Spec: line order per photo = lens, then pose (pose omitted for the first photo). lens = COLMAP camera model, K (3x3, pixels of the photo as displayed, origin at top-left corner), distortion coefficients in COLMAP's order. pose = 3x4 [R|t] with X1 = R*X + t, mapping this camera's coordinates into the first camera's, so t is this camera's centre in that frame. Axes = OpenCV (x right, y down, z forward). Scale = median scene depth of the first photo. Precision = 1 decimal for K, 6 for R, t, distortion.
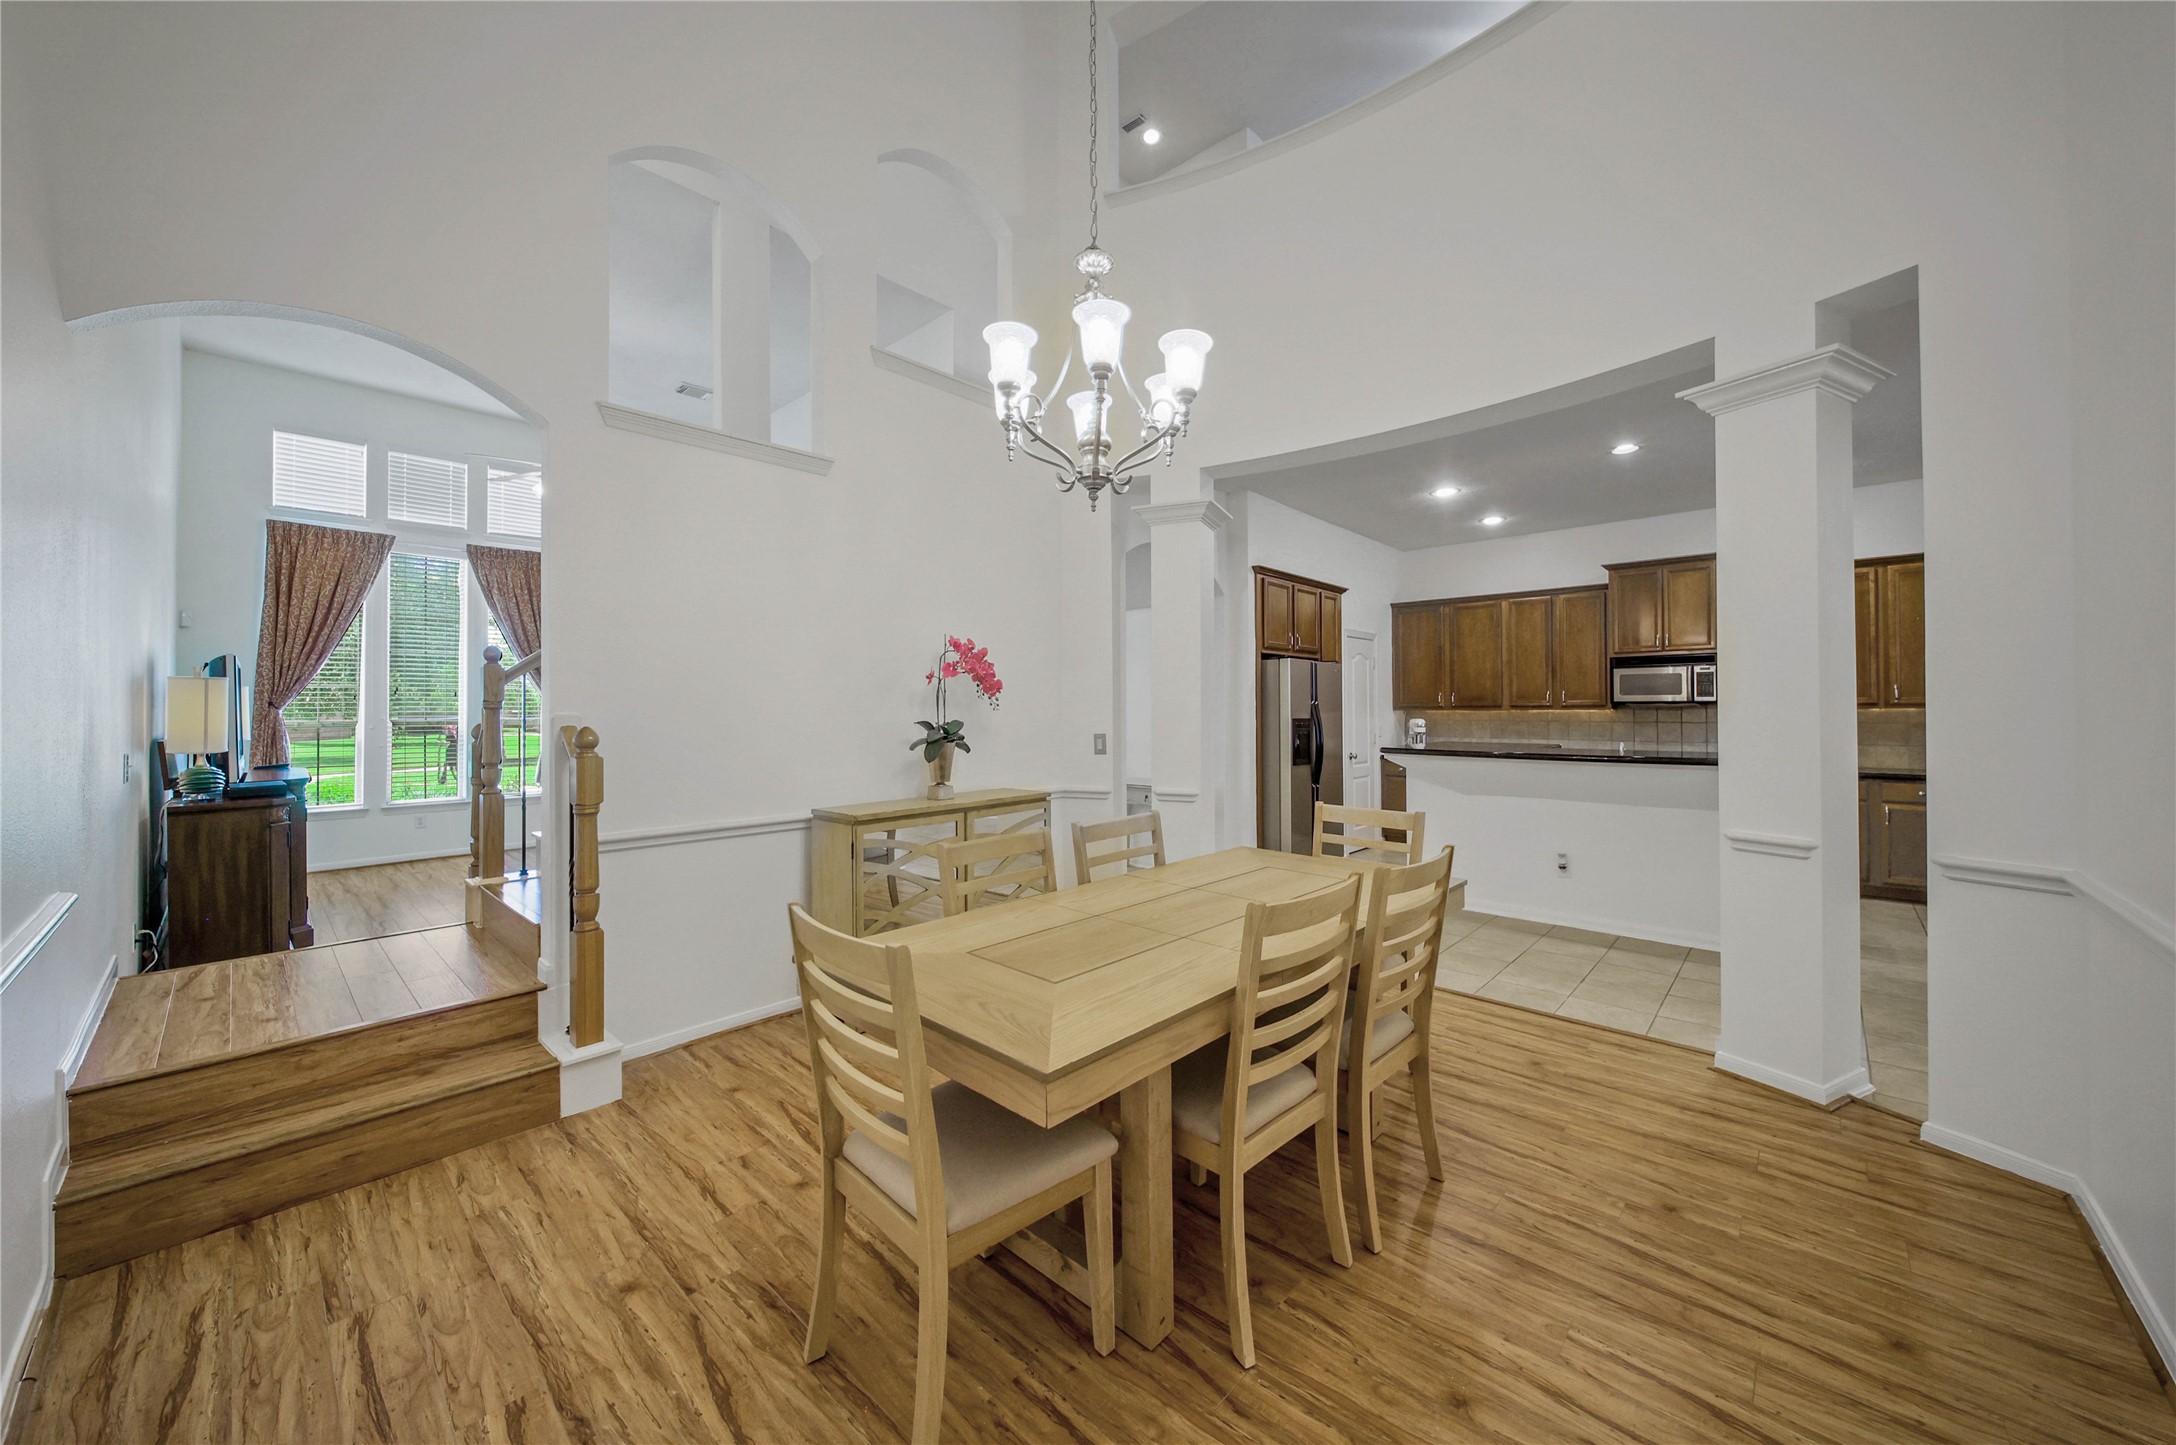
lens RADIAL K [[782.5, 0, 1079.2], [0, 782.5, 702.3], [0, 0, 1]] dist [0.002304, -0.000828]
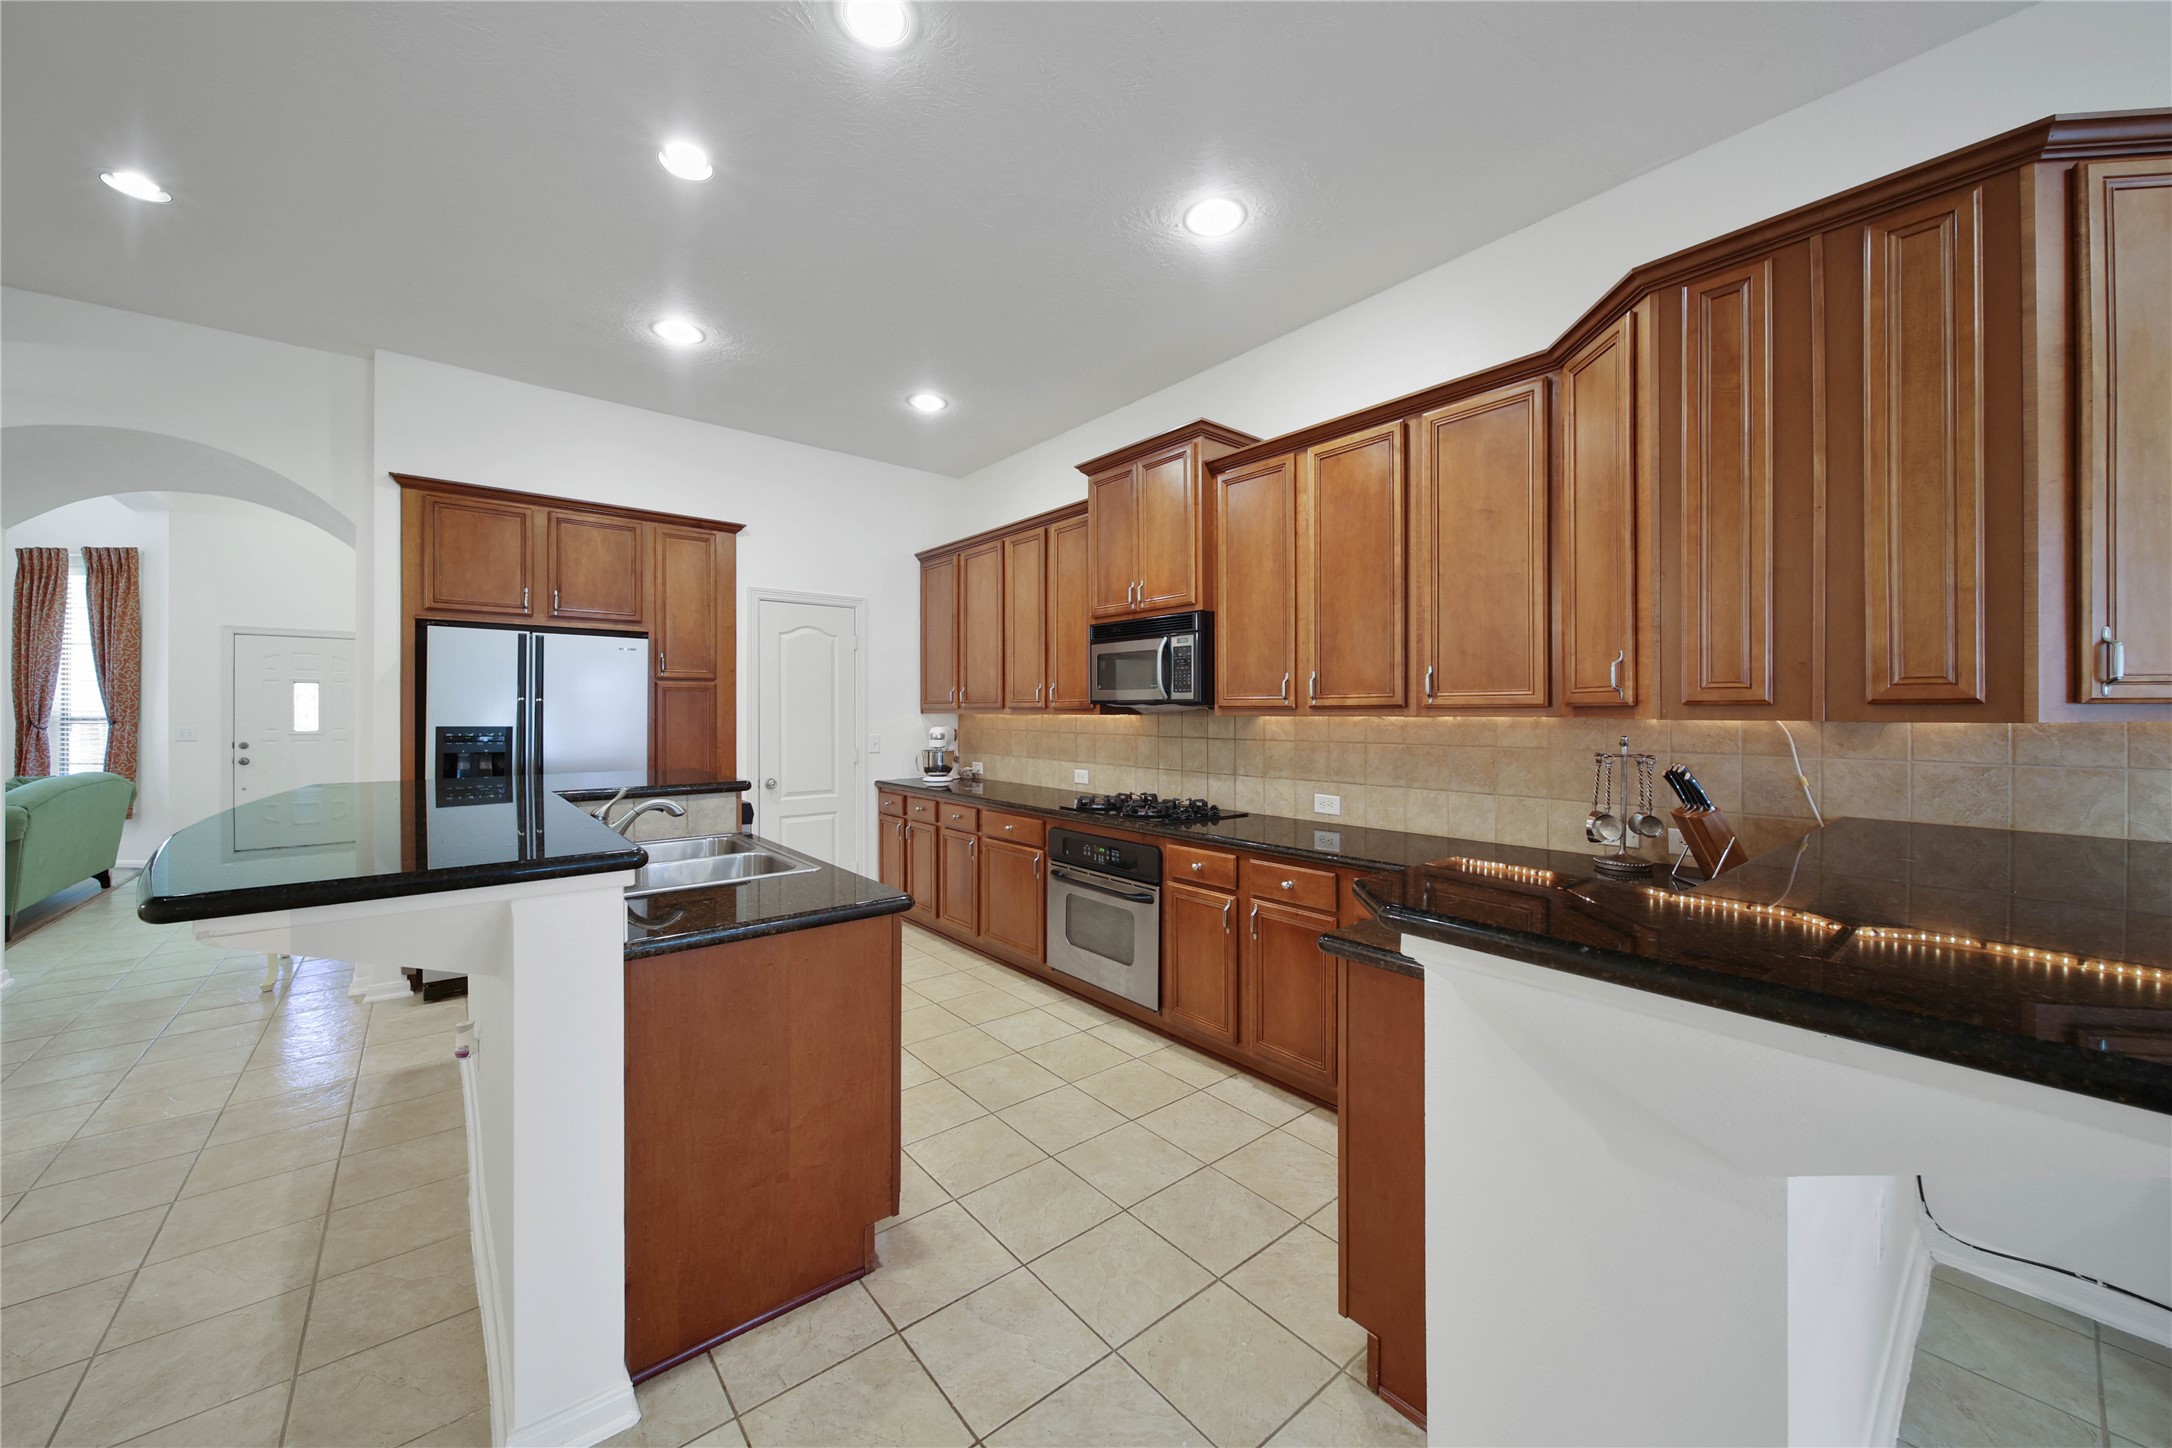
lens RADIAL K [[781.1, 0, 1078.5], [0, 781.1, 706.0], [0, 0, 1]] dist [0.002304, -0.000828]
pose [[0.989965, 0.007613, -0.141104, 1.240498], [-0.007491, 0.999971, 0.001394, 0.003497], [0.141111, -0.000323, 0.989994, 0.690186]]
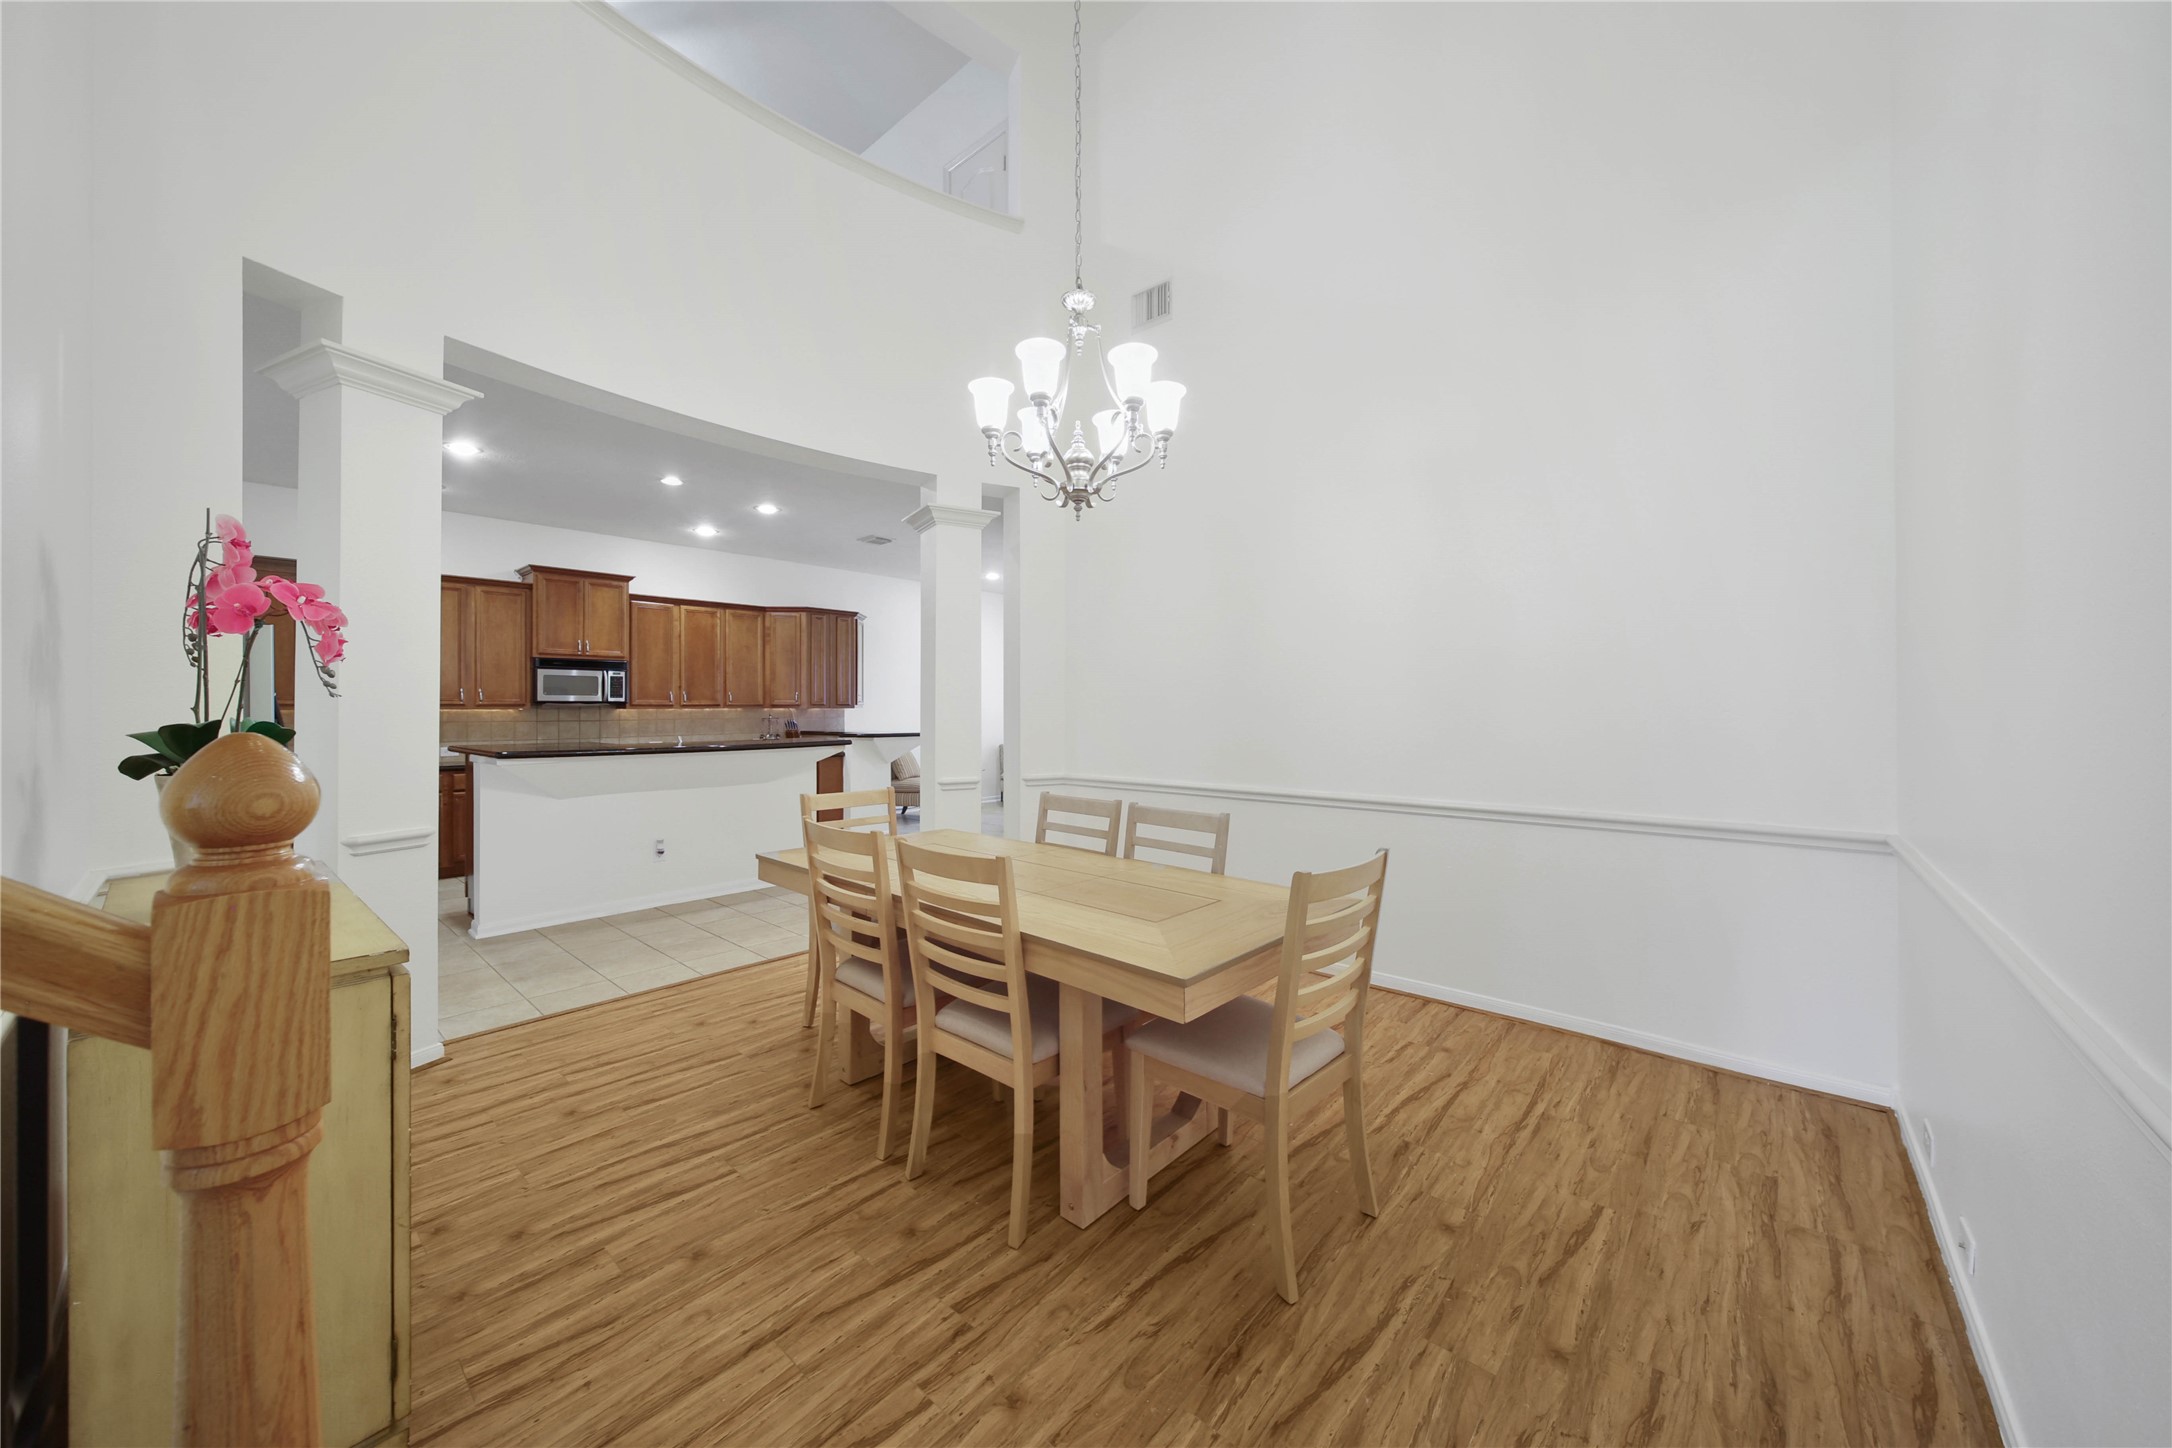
lens RADIAL K [[781.1, 0, 1074.7], [0, 781.1, 710.9], [0, 0, 1]] dist [0.002304, -0.000828]
pose [[-0.032723, 0.003533, 0.999458, -0.579897], [-0.007310, 0.999966, -0.003774, 0.018016], [-0.999438, -0.007430, -0.032696, 0.553051]]
